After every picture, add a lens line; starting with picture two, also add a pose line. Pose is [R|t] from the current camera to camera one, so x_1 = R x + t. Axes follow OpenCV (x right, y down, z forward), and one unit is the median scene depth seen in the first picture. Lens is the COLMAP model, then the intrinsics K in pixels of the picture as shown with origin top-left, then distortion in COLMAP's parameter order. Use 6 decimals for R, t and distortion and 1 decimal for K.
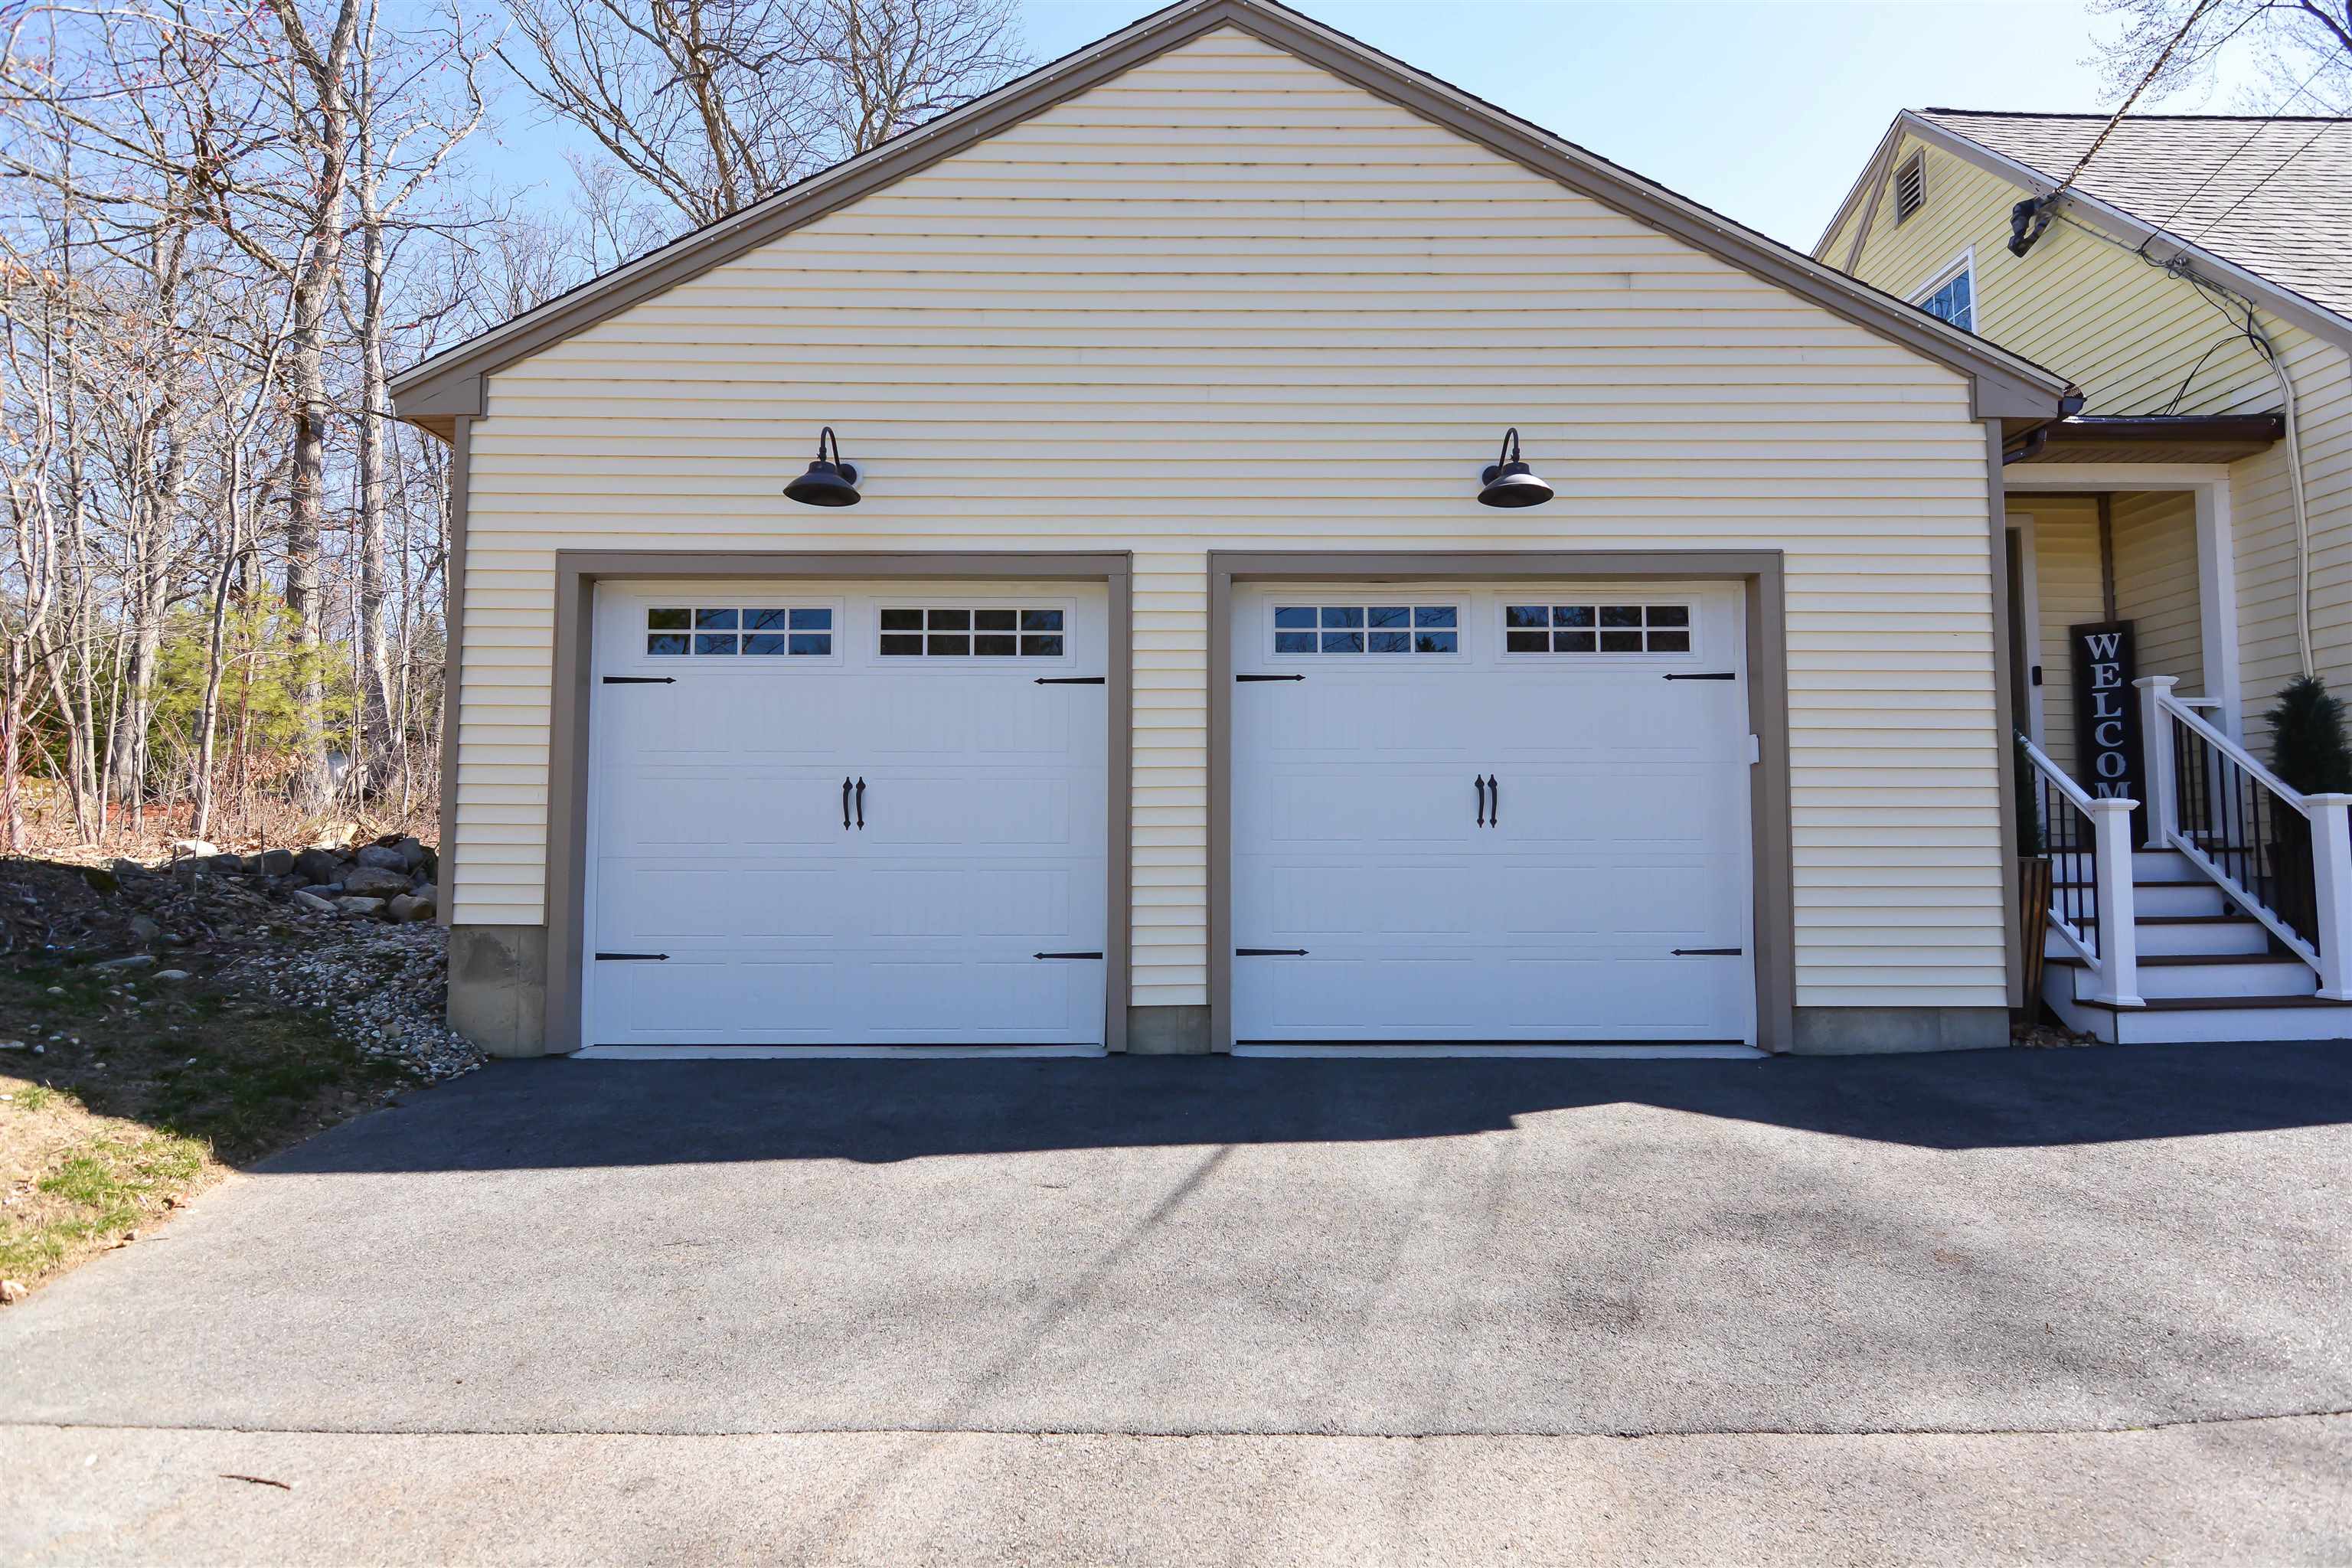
lens RADIAL K [[1130.9, 0, 1184.2], [0, 1130.9, 788.4], [0, 0, 1]] dist [0.001504, -0.002646]
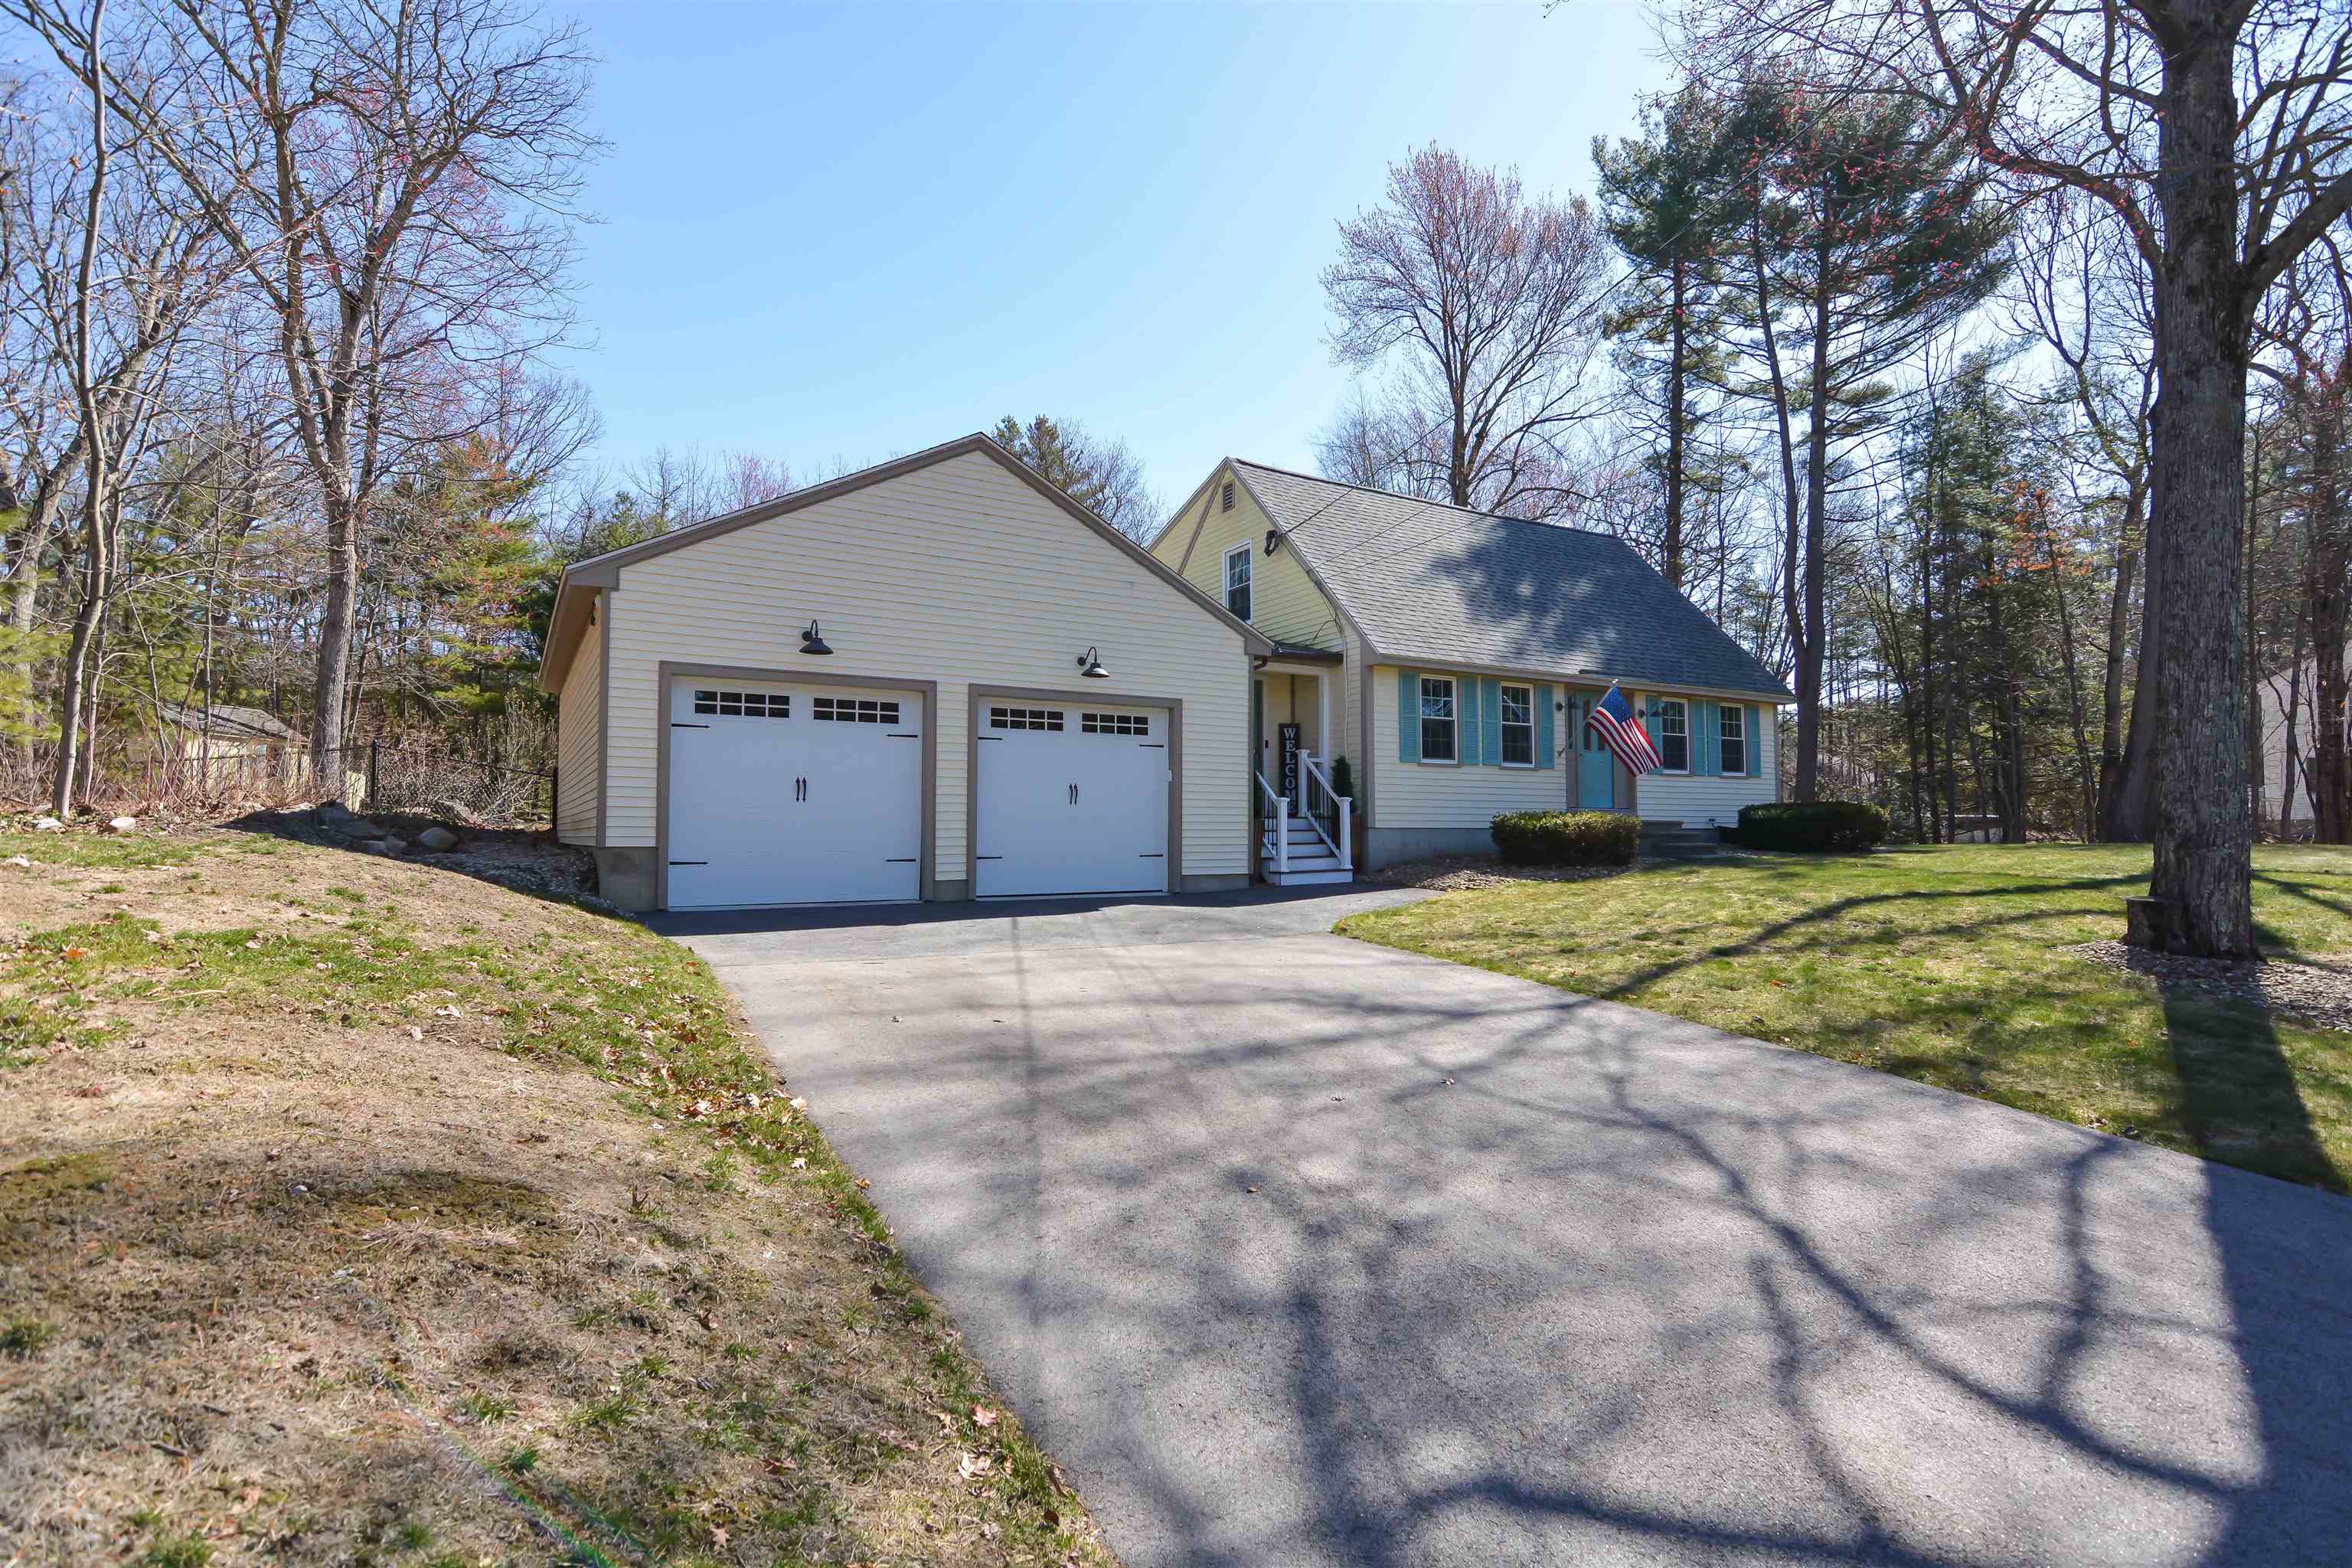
lens RADIAL K [[1130.9, 0, 1157.3], [0, 1130.9, 773.5], [0, 0, 1]] dist [0.001504, -0.002646]
pose [[0.866723, 0.028208, 0.497992, -0.760986], [-0.030768, 0.999522, -0.003068, -0.030809], [-0.497841, -0.012663, 0.867176, -1.151304]]
